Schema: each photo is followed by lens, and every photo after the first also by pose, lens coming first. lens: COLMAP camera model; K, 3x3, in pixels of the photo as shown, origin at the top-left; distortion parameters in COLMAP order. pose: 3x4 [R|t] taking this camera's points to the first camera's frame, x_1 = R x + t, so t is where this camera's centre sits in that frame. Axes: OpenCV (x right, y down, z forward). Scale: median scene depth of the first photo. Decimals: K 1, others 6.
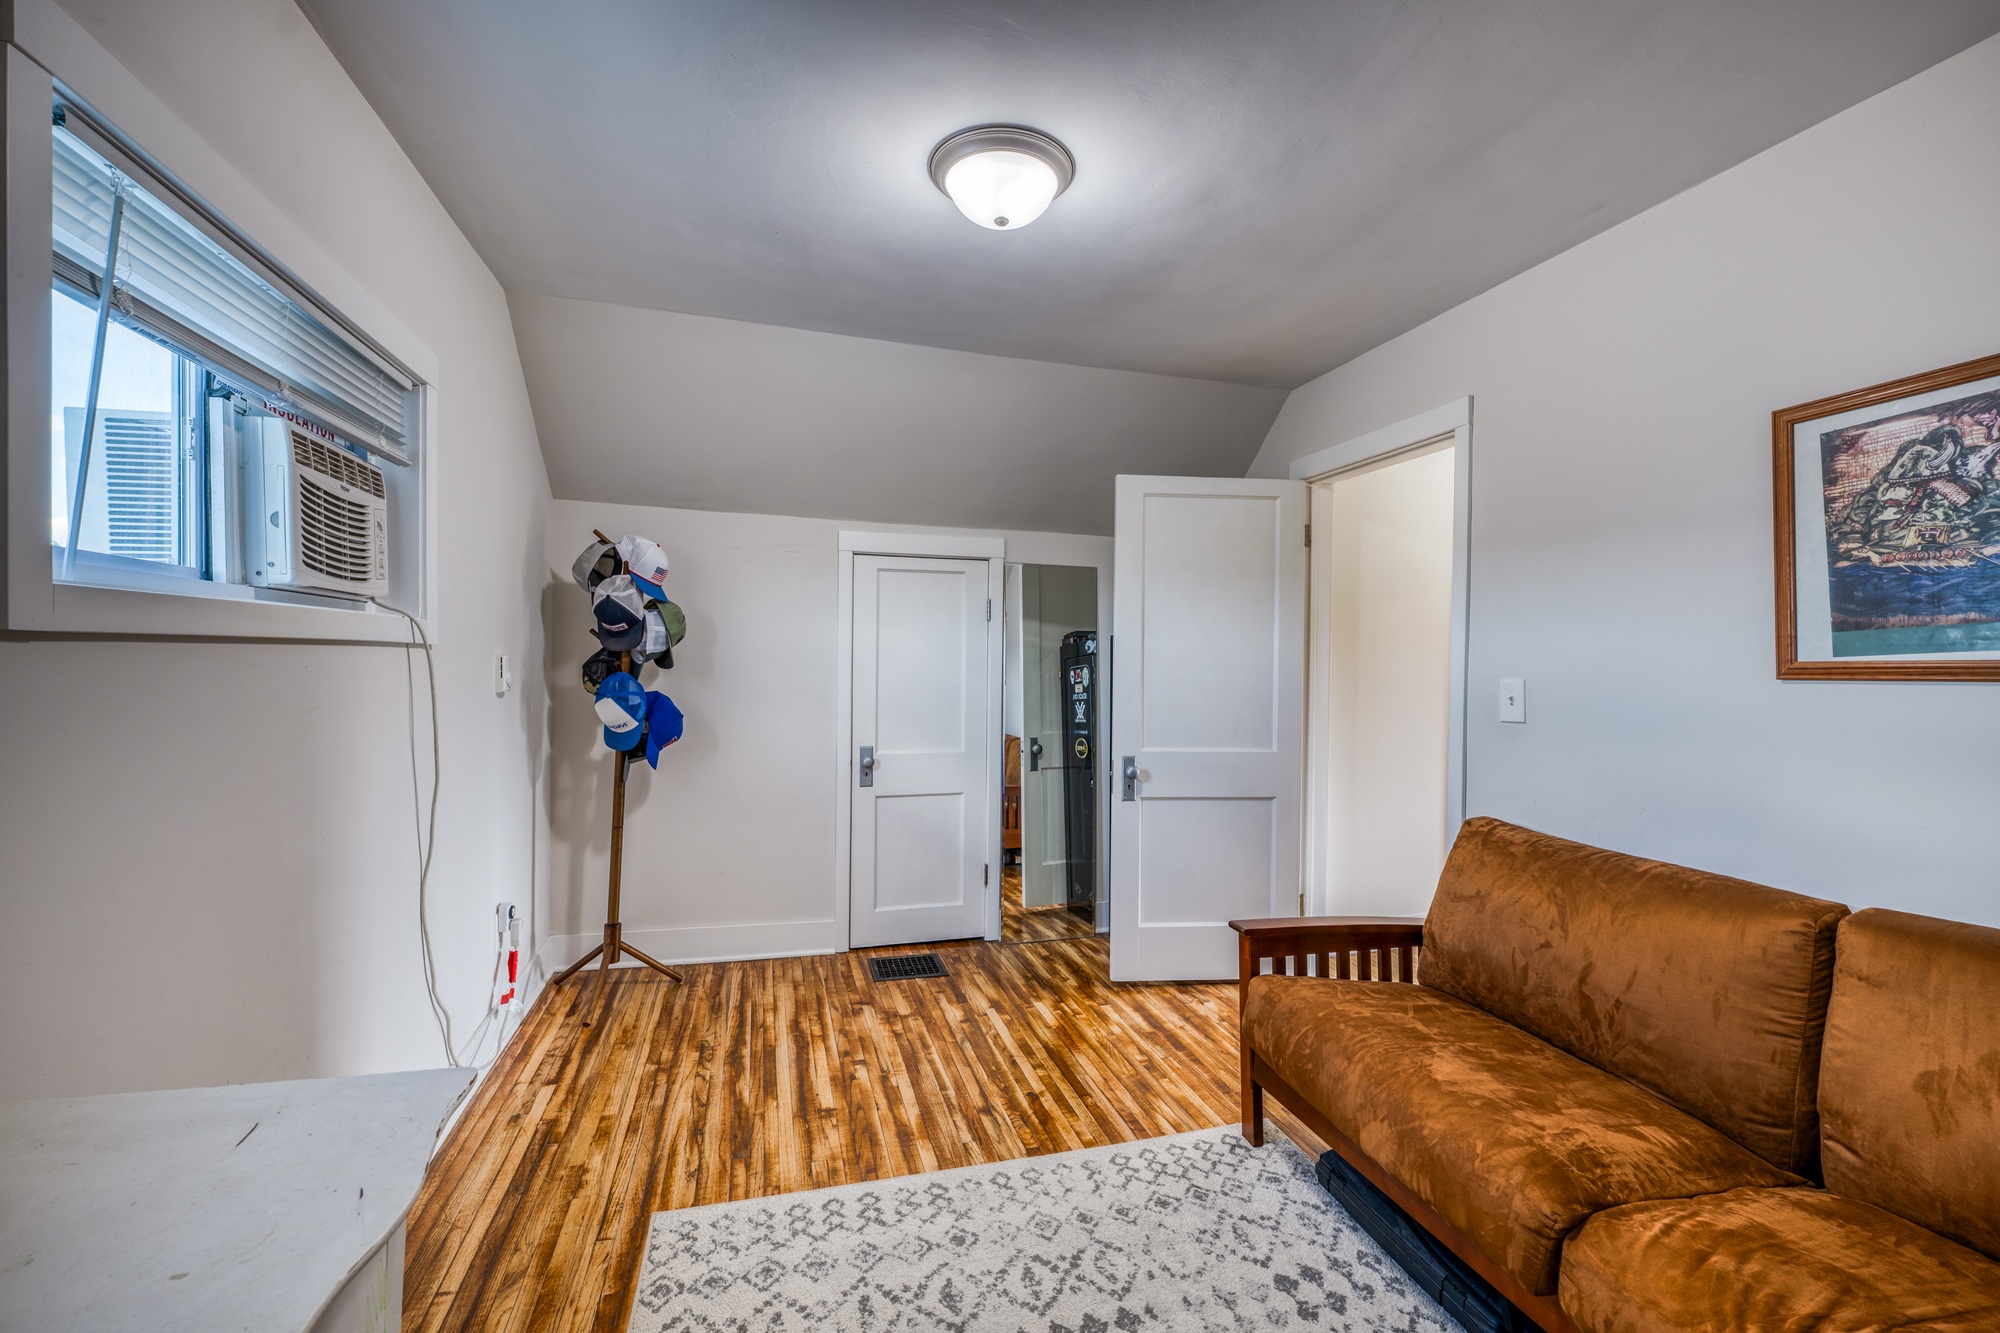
lens RADIAL K [[817.7, 0, 1003.6], [0, 817.7, 669.1], [0, 0, 1]] dist [0.001812, -0.001616]
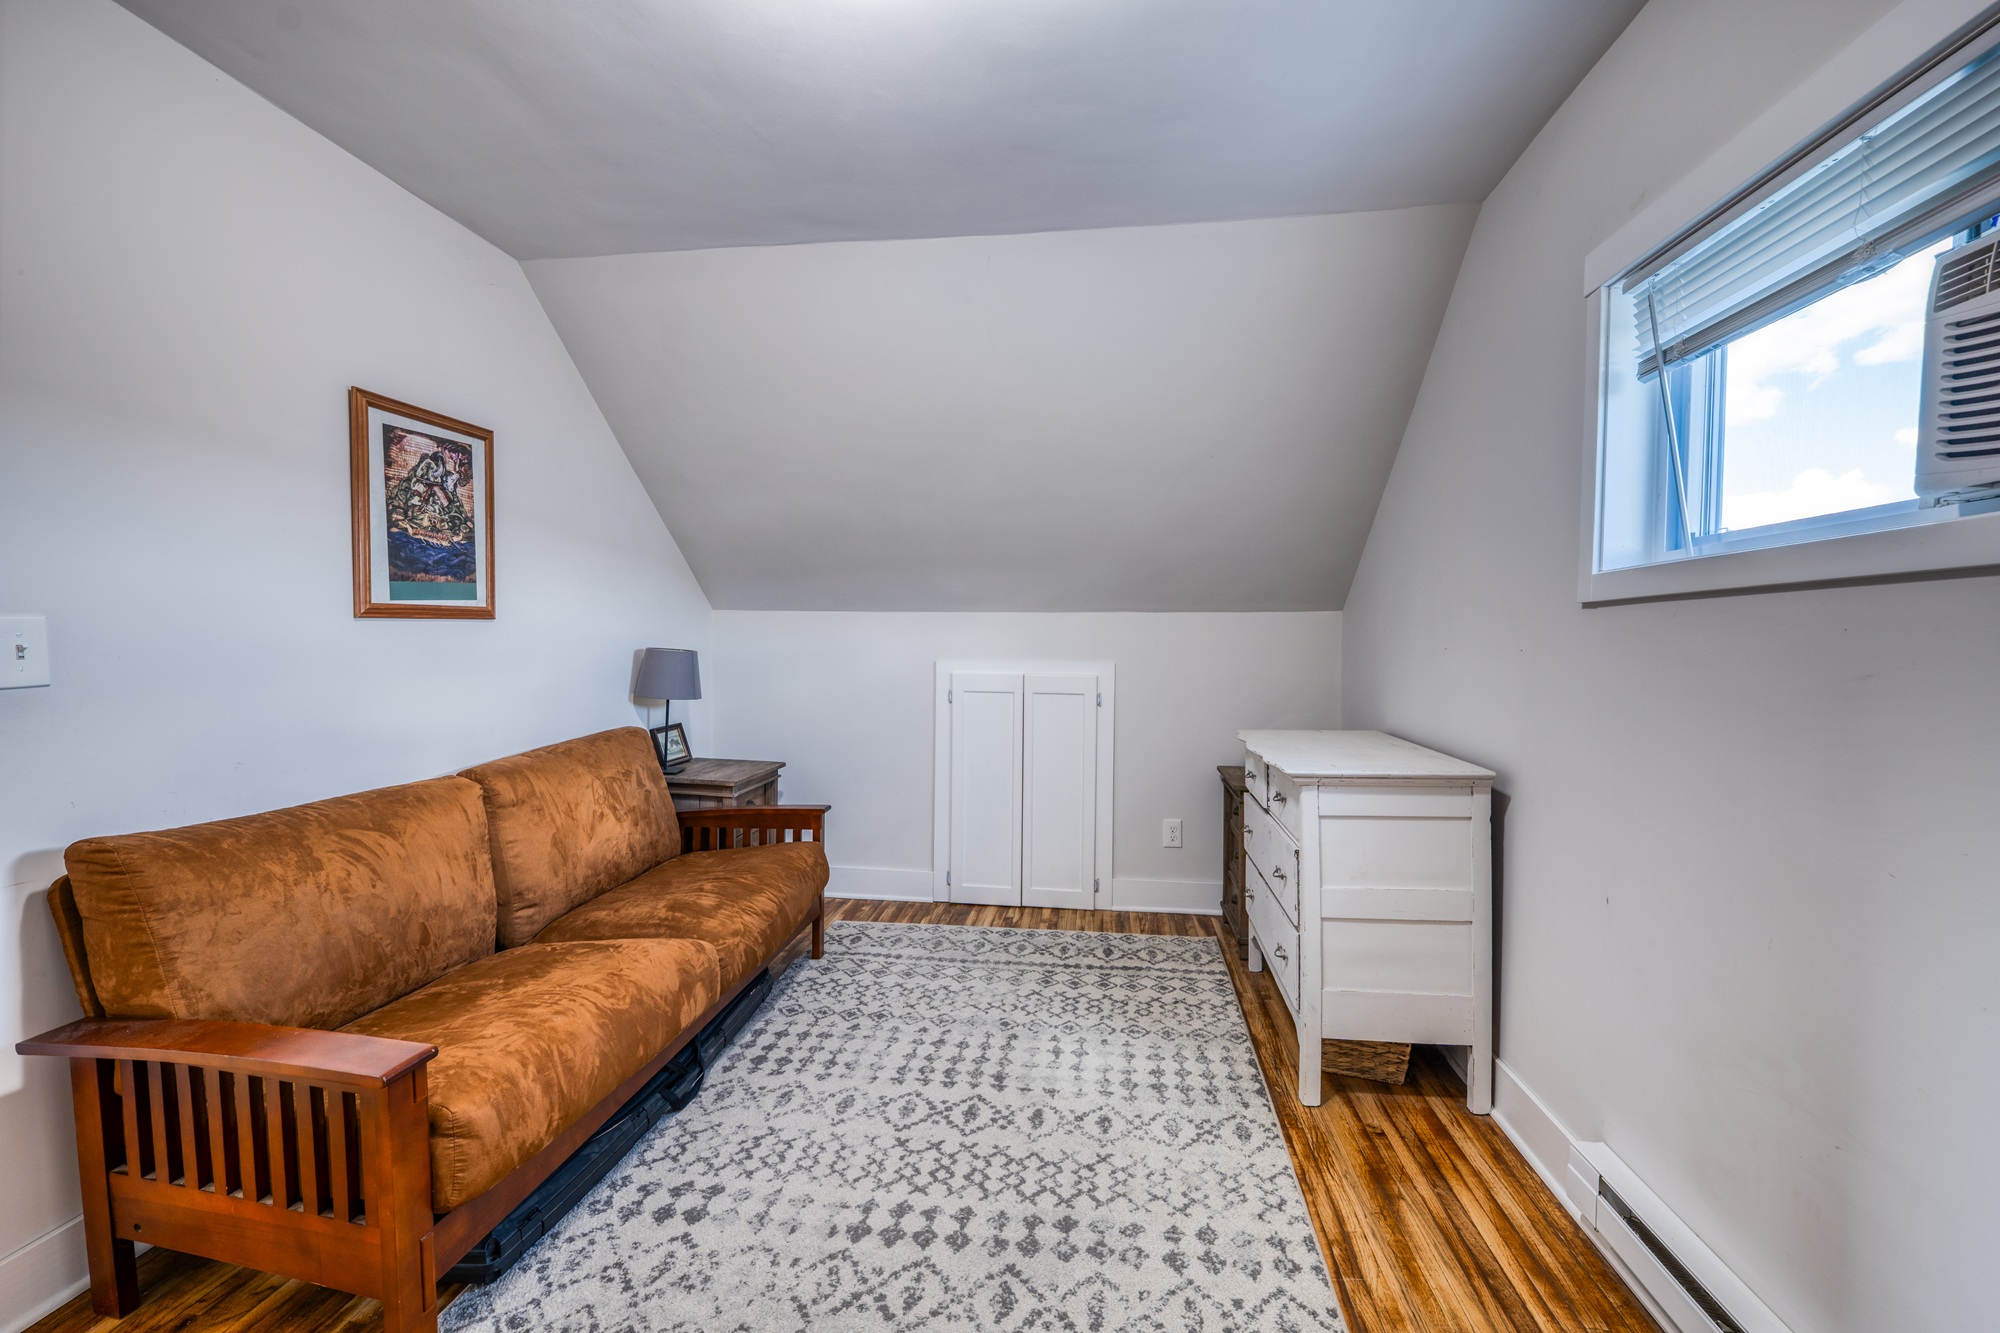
lens RADIAL K [[817.7, 0, 1007.1], [0, 817.7, 676.9], [0, 0, 1]] dist [0.001812, -0.001616]
pose [[-0.917236, -0.035967, 0.396718, -0.410200], [-0.012651, 0.998043, 0.061233, 0.014885], [-0.398144, 0.051146, -0.915896, 1.822114]]
